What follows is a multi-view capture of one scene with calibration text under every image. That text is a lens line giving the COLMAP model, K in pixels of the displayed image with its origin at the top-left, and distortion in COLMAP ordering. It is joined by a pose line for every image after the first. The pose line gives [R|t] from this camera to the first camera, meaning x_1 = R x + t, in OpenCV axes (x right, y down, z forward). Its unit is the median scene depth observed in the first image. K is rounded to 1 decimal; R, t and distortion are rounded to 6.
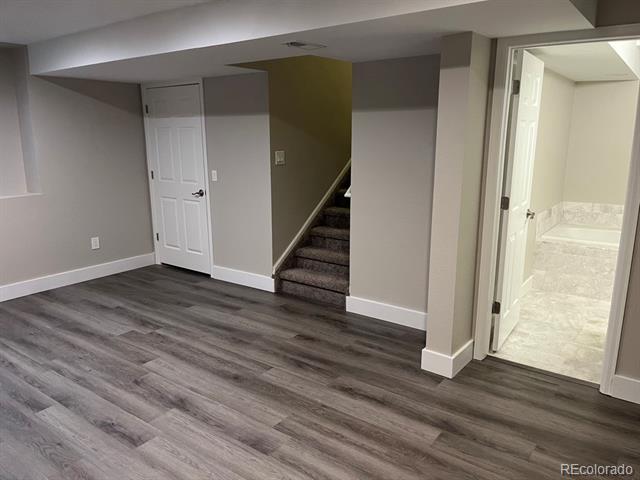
lens RADIAL K [[489.5, 0, 320.0], [0, 489.5, 239.3], [0, 0, 1]] dist [0.028353, -0.020771]
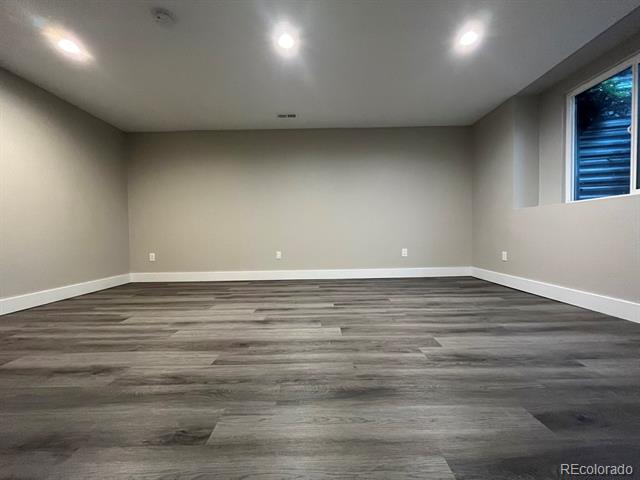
lens RADIAL K [[258.6, 0, 316.8], [0, 258.6, 238.8], [0, 0, 1]] dist [0.000840, -0.000050]
pose [[-0.812275, 0.029992, -0.582503, 0.005469], [-0.103398, 0.975456, 0.194407, -0.040060], [0.574037, 0.218142, -0.789237, 1.327884]]
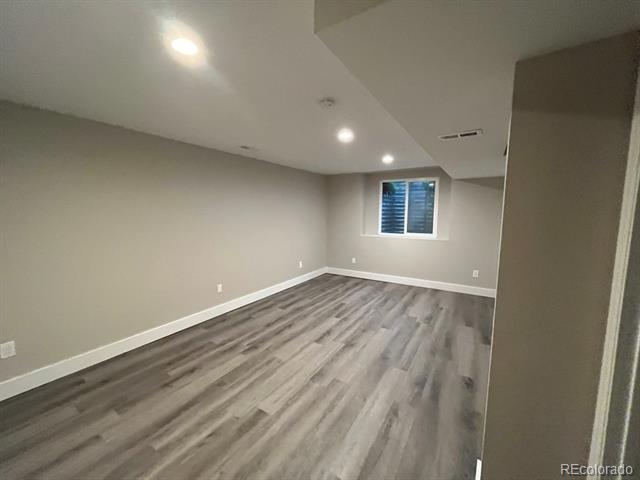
lens RADIAL K [[258.6, 0, 321.7], [0, 258.6, 241.7], [0, 0, 1]] dist [0.000840, -0.000050]
pose [[0.076909, 0.120604, -0.989717, 0.544404], [-0.214512, 0.971412, 0.101704, -0.113978], [0.973689, 0.204485, 0.100582, 0.587148]]
